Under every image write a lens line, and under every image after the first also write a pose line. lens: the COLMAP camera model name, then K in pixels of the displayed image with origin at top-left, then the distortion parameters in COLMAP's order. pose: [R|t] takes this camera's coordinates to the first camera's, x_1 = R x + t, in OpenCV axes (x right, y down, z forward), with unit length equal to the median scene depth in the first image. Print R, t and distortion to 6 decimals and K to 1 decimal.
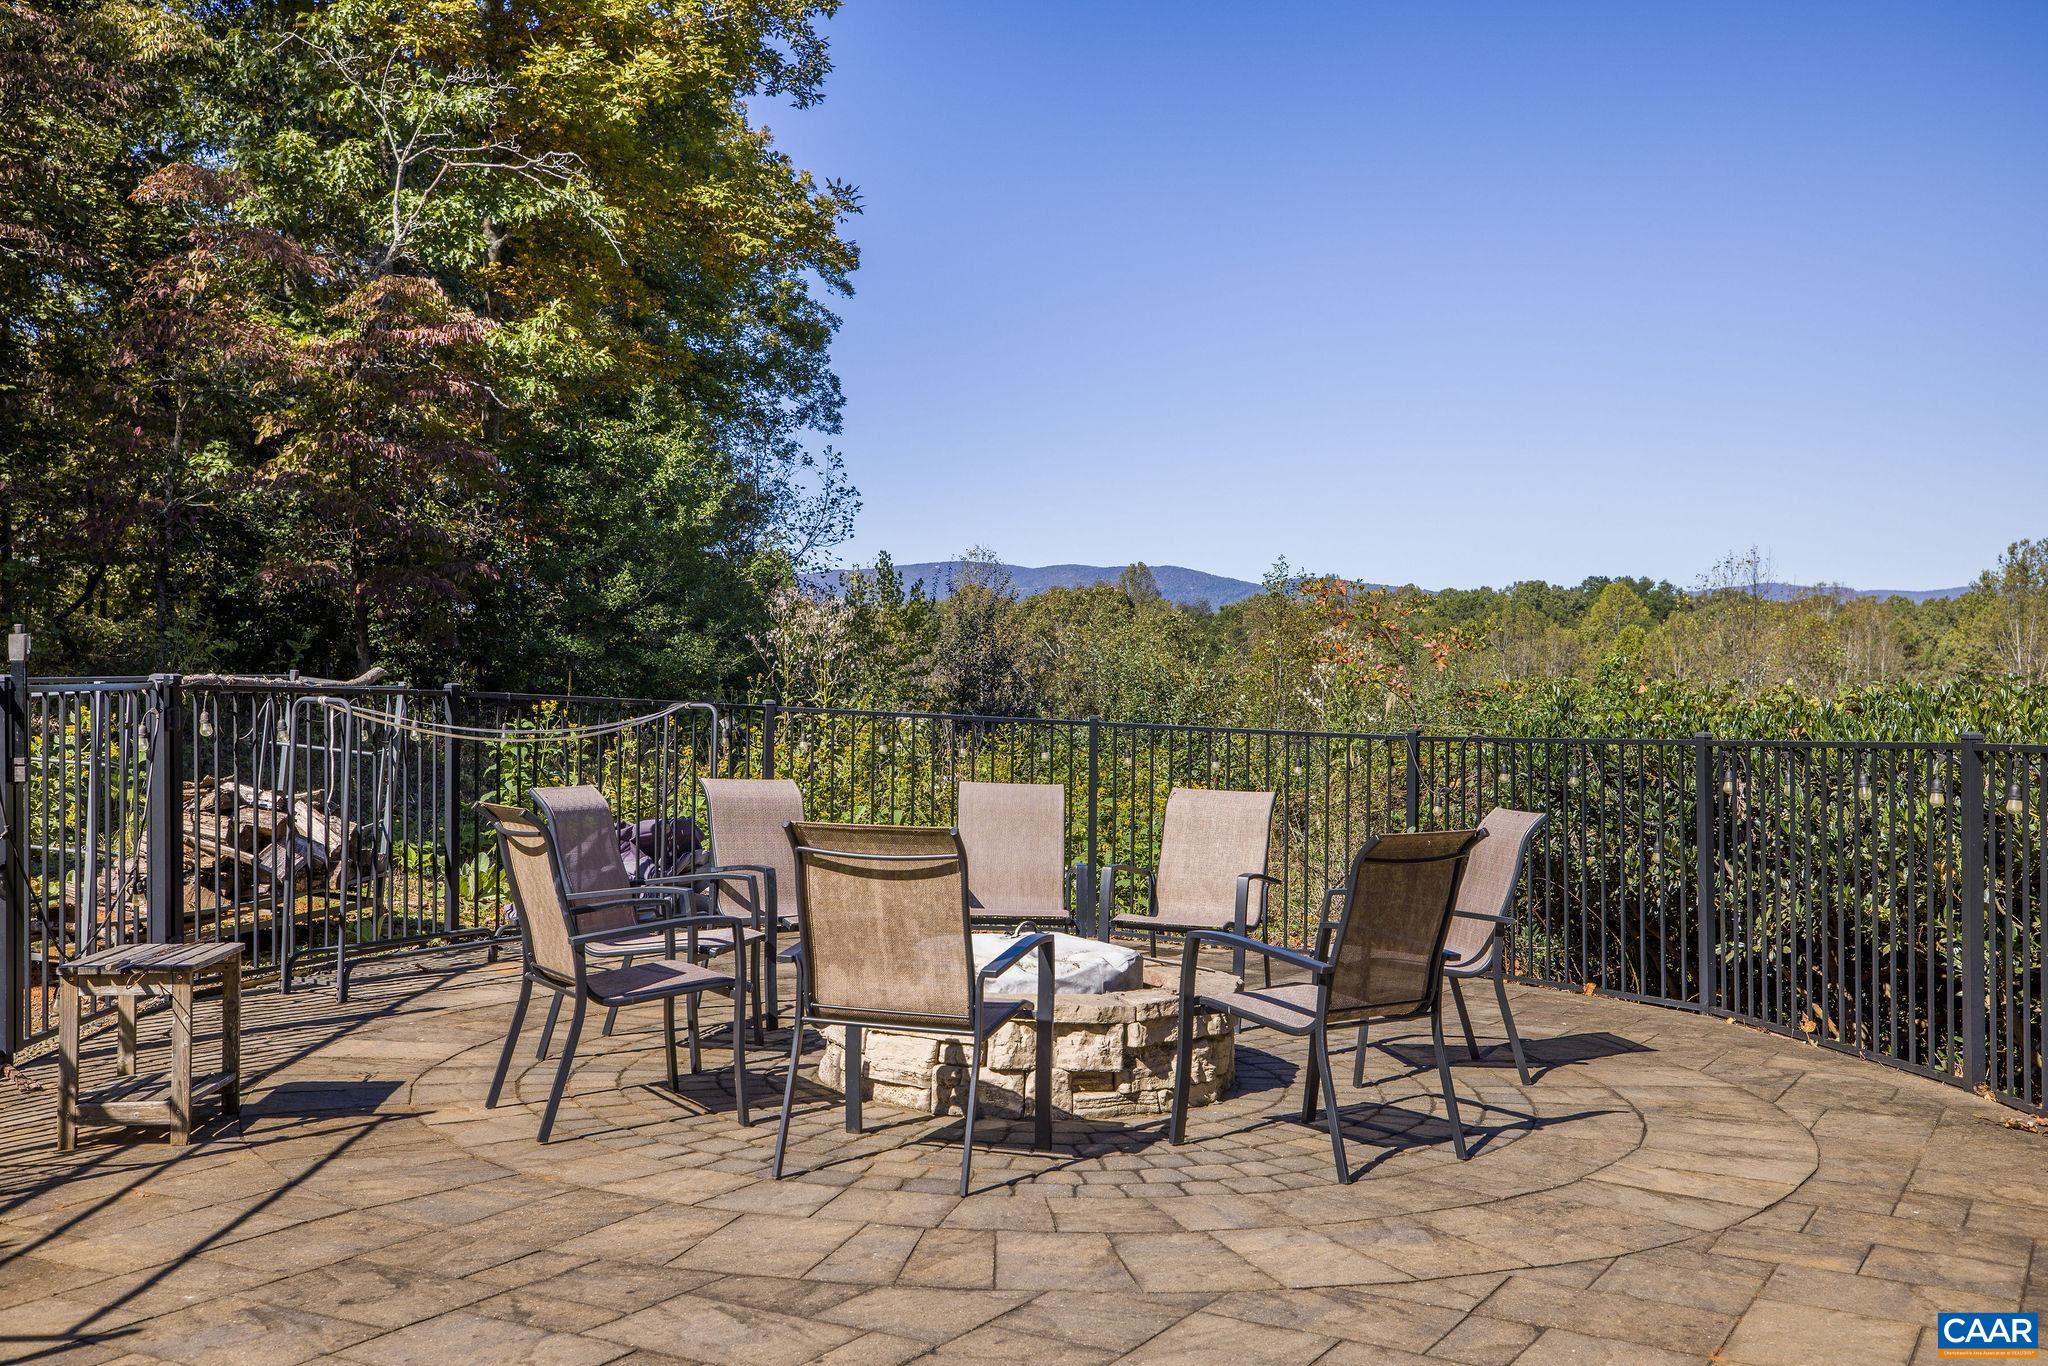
lens RADIAL K [[1973.8, 0, 1011.4], [0, 1973.8, 679.0], [0, 0, 1]] dist [0.062491, 0.000000]
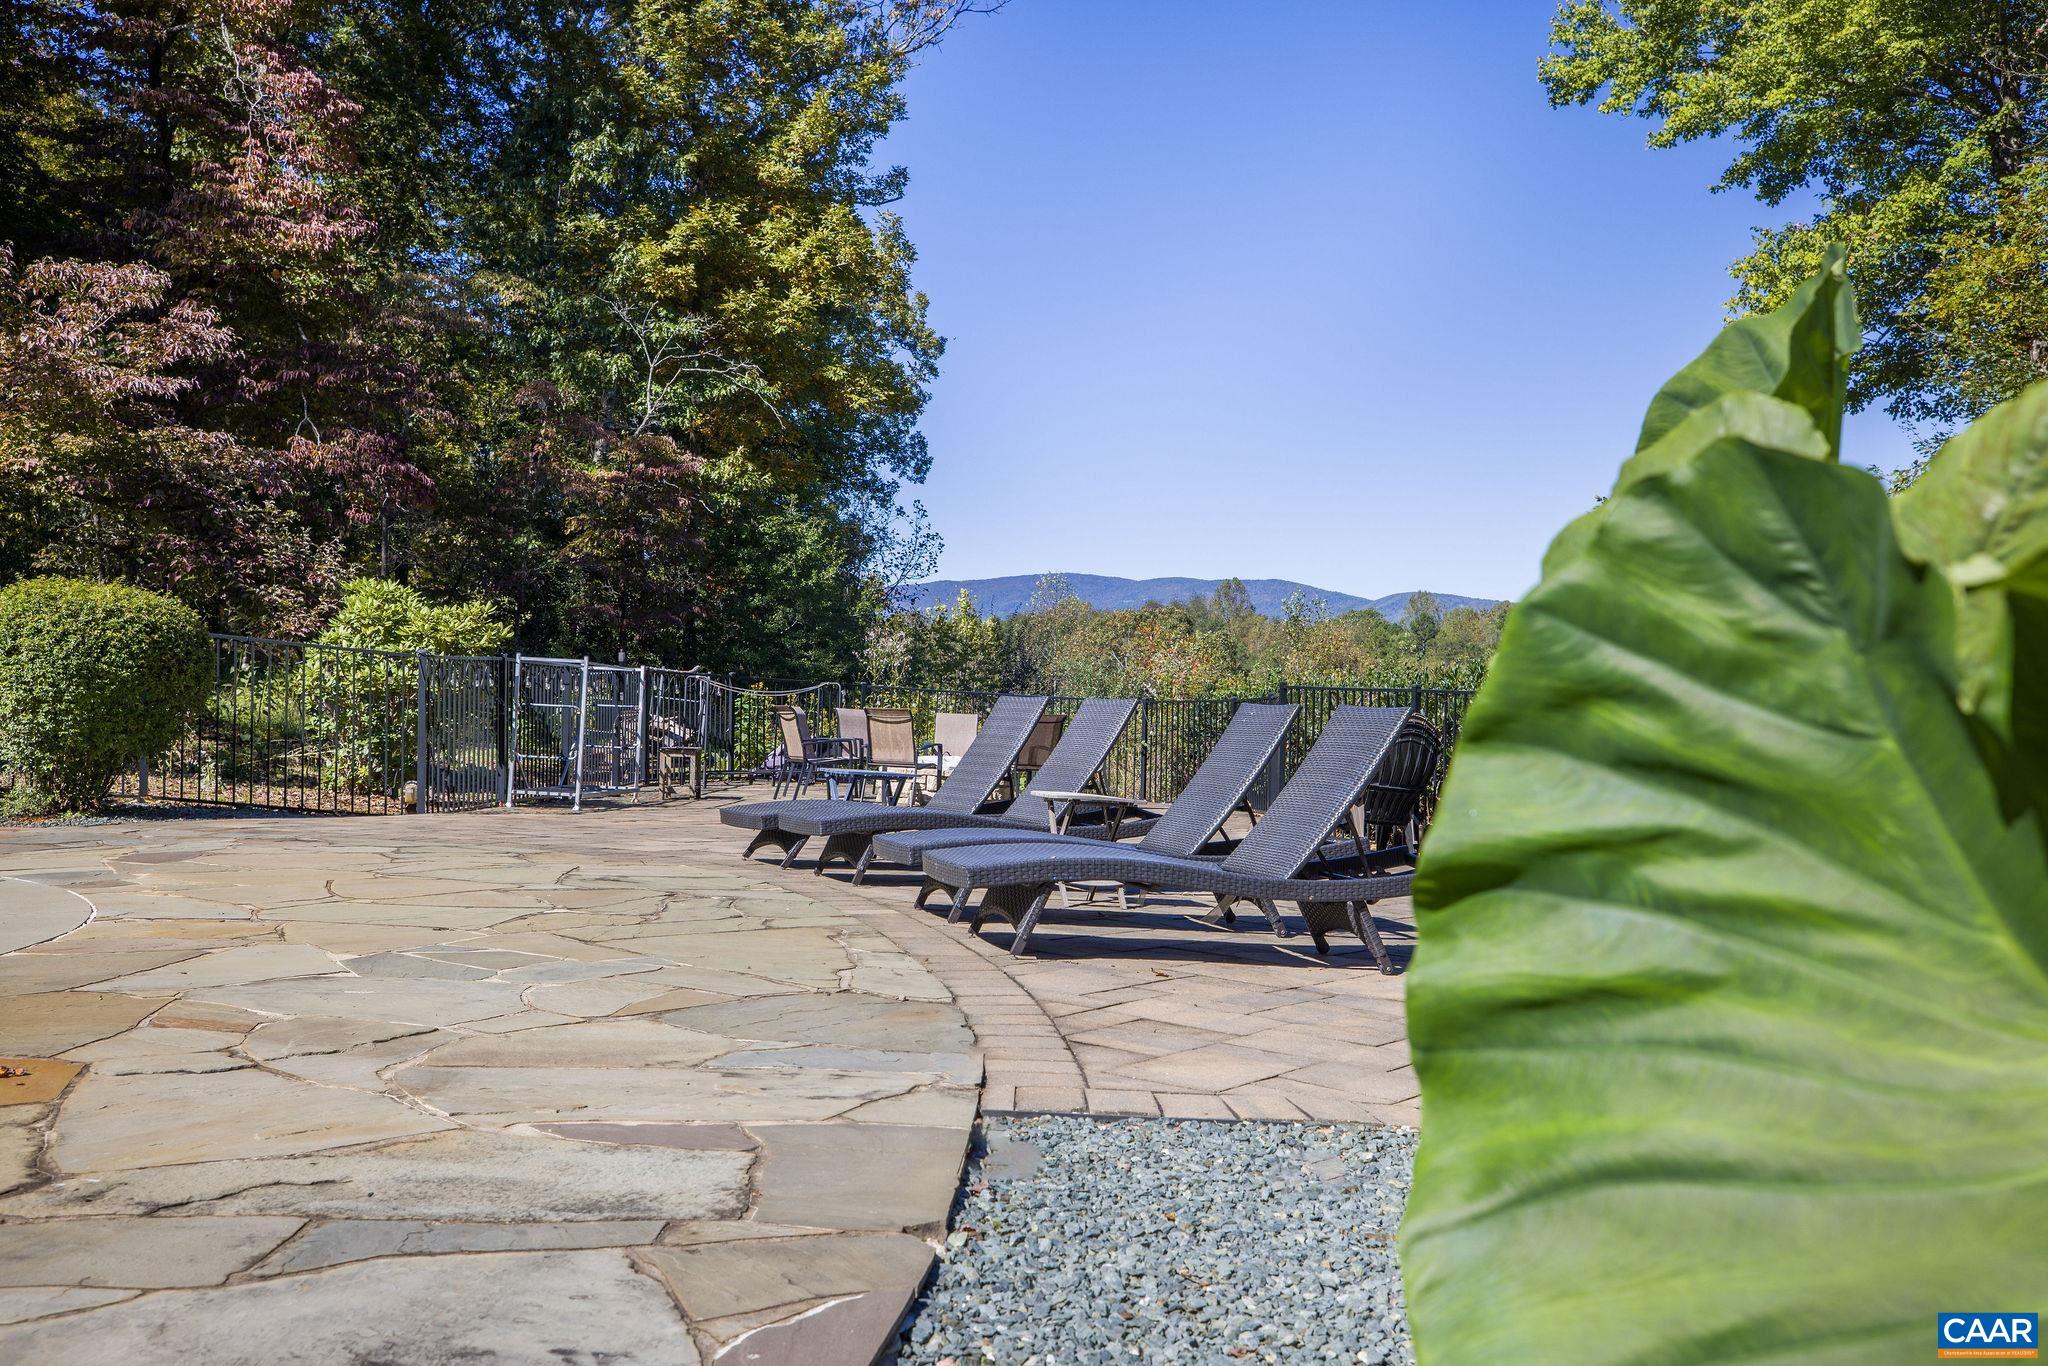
lens RADIAL K [[1973.8, 0, 1037.3], [0, 1973.8, 693.3], [0, 0, 1]] dist [0.062491, 0.000000]
pose [[0.999170, 0.010695, -0.039317, 0.080945], [-0.010627, 0.999942, 0.001924, 0.008285], [0.039335, -0.001505, 0.999225, -0.611896]]
